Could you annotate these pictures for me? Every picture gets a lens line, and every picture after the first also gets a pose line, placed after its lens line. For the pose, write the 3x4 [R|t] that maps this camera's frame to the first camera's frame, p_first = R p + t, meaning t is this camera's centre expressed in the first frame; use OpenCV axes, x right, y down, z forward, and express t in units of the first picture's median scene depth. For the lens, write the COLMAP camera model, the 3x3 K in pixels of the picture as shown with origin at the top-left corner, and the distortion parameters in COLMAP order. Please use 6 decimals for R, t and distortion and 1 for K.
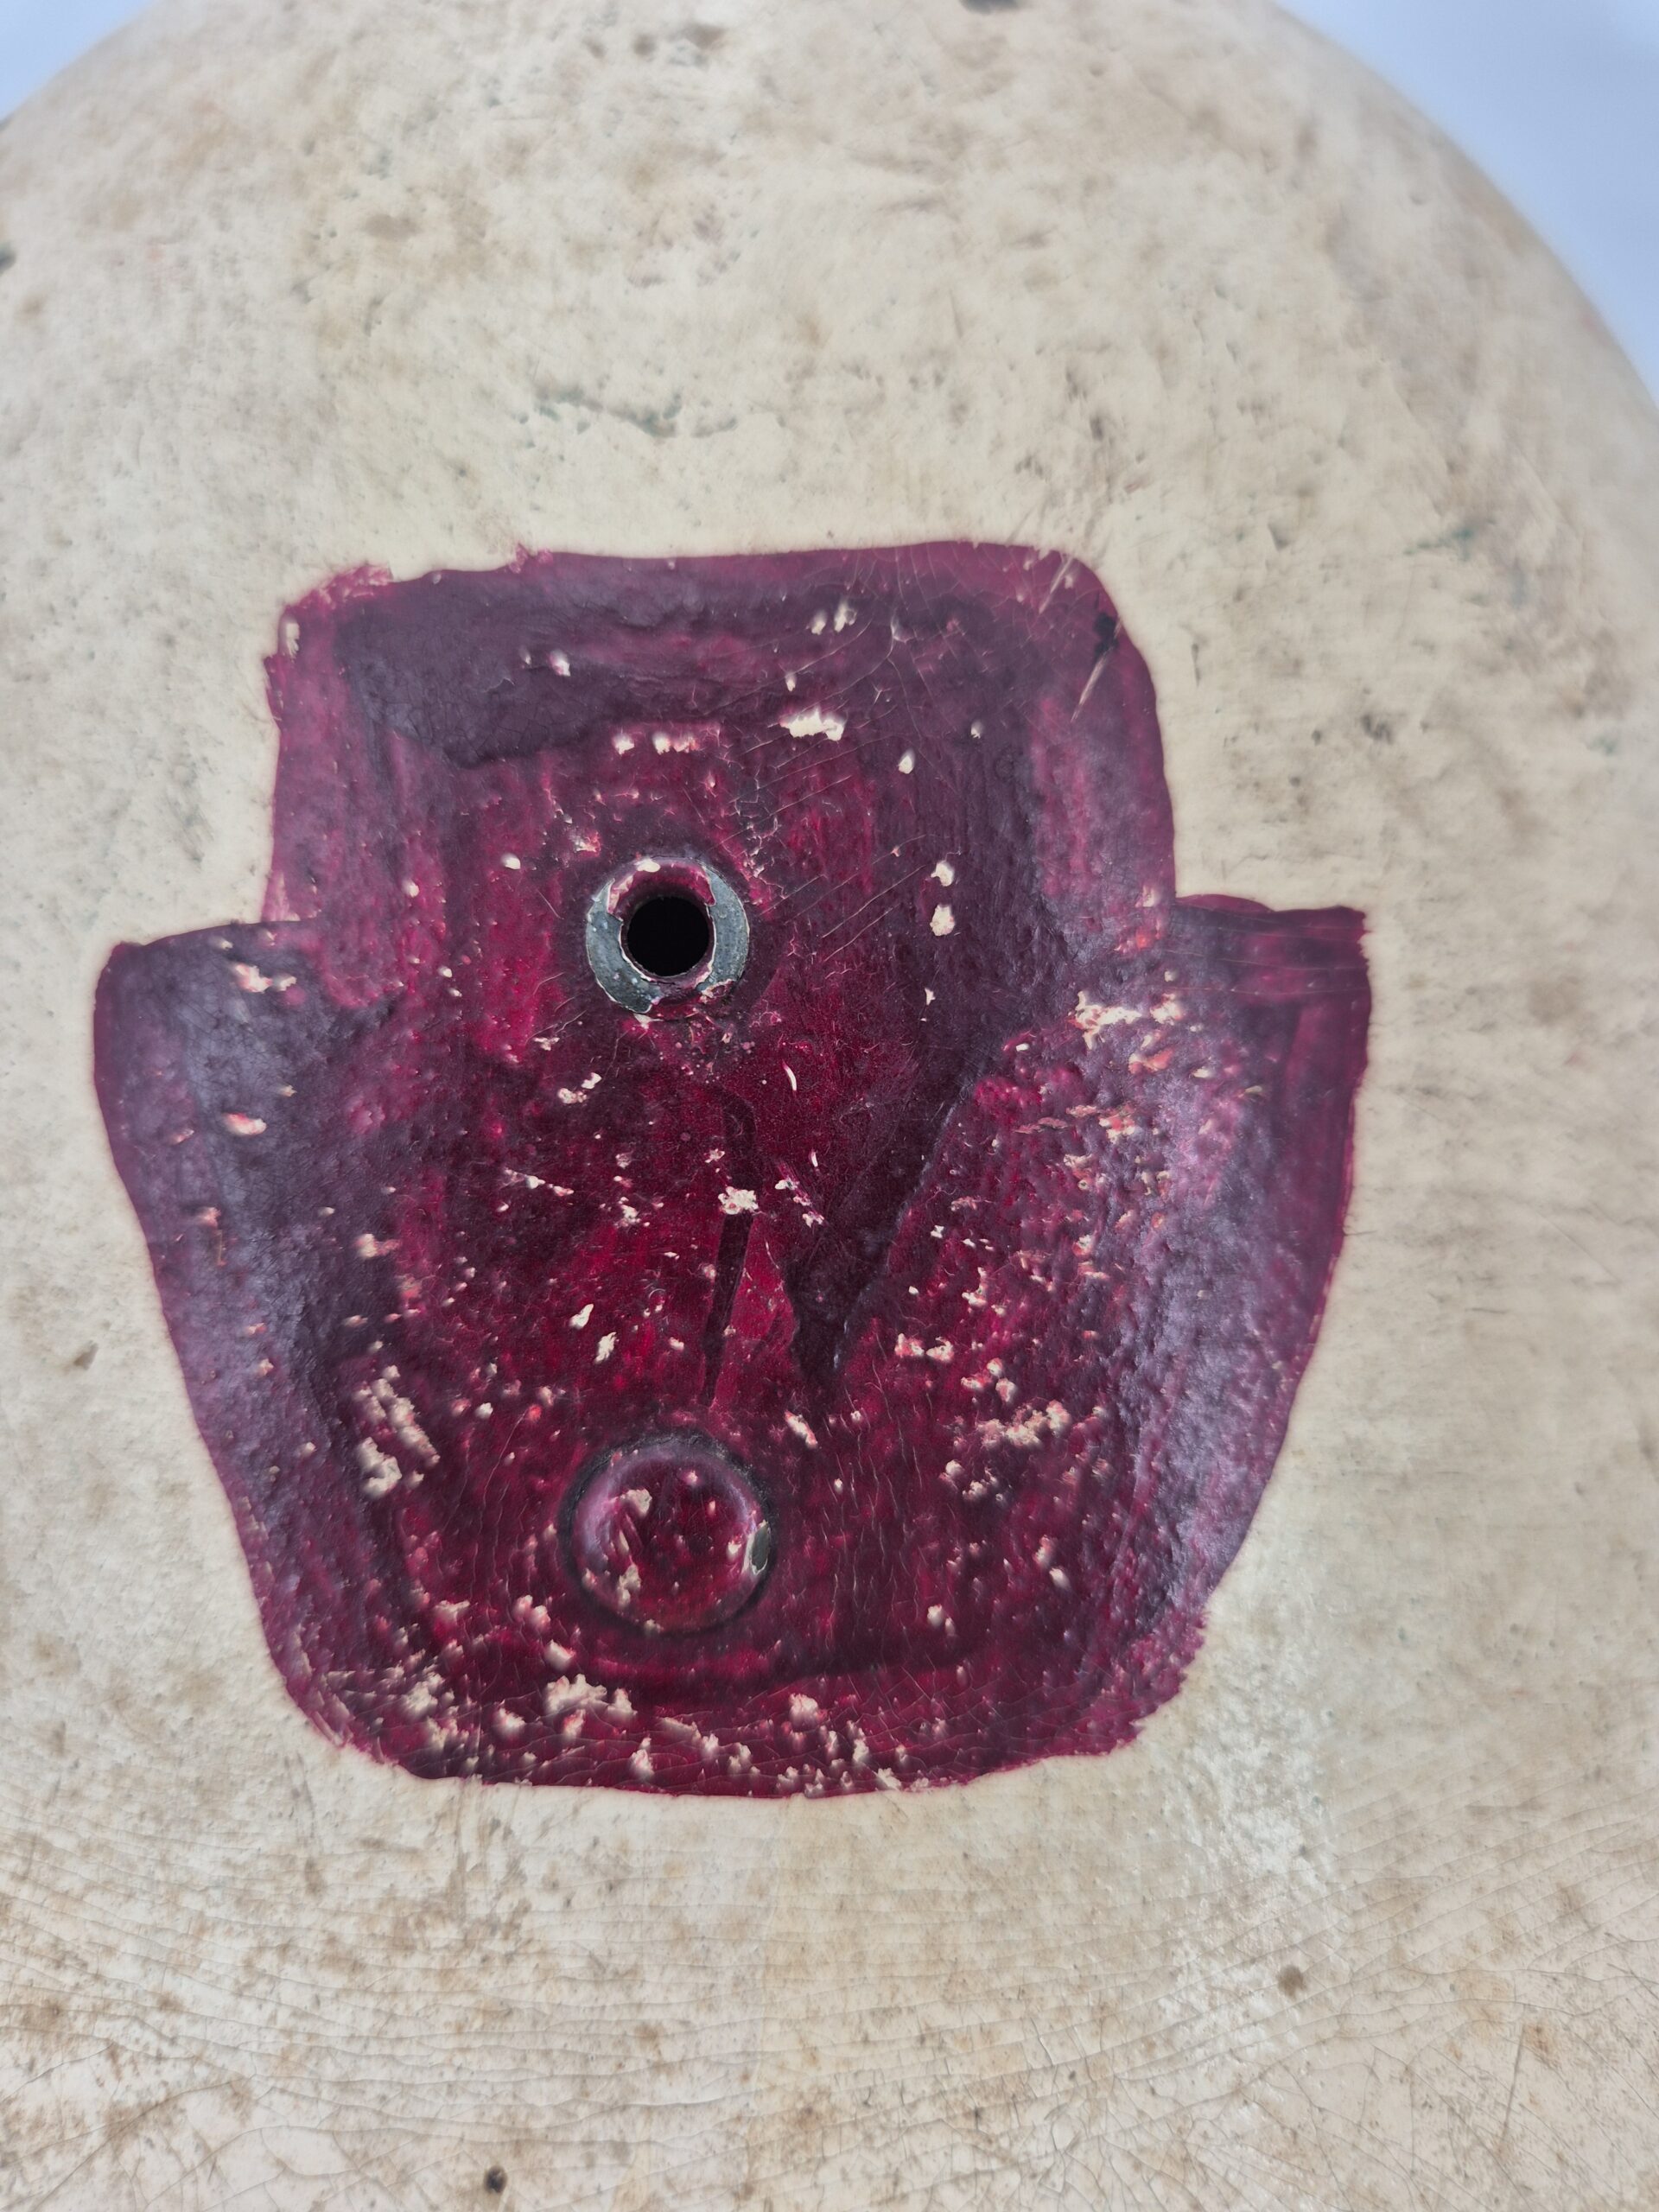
lens RADIAL K [[1541.8, 0, 809.9], [0, 1541.8, 1119.2], [0, 0, 1]] dist [-0.013123, -0.021920]
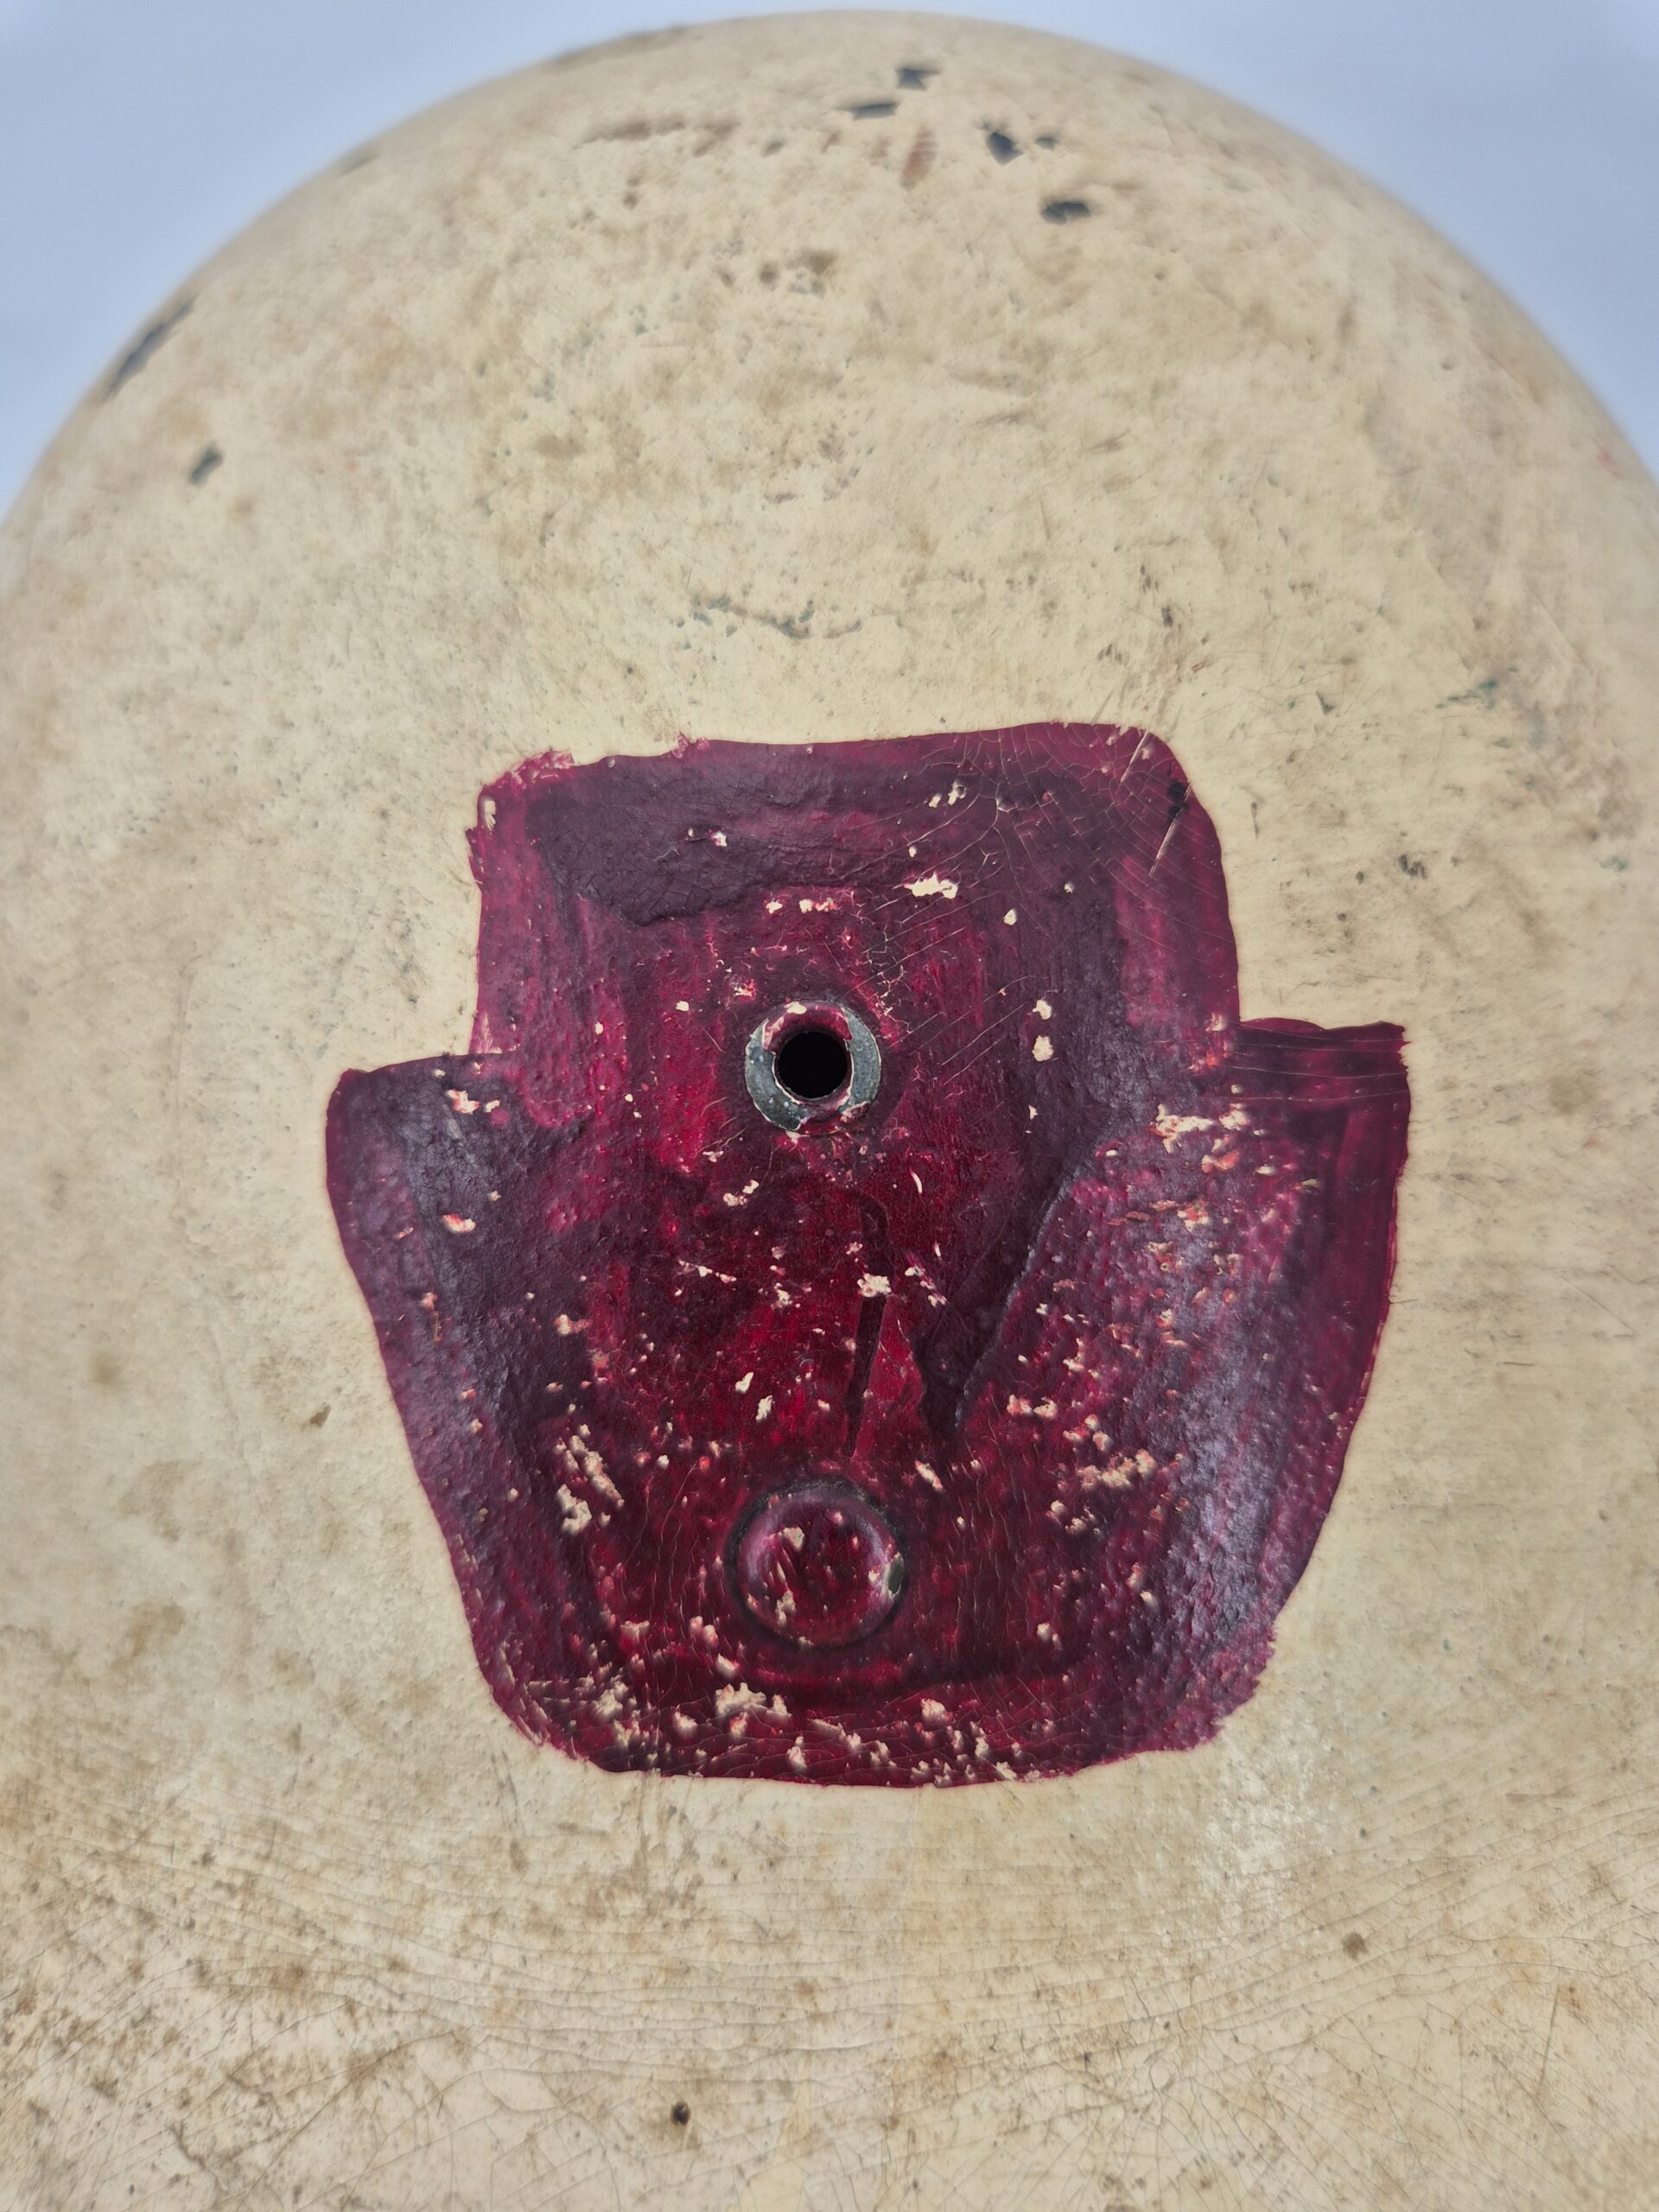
lens RADIAL K [[1541.8, 0, 825.0], [0, 1541.8, 1090.3], [0, 0, 1]] dist [-0.013123, -0.021920]
pose [[0.999451, -0.013960, -0.030060, -0.044023], [0.013745, 0.999879, -0.007329, -0.084440], [0.030159, 0.006912, 0.999521, -0.180925]]
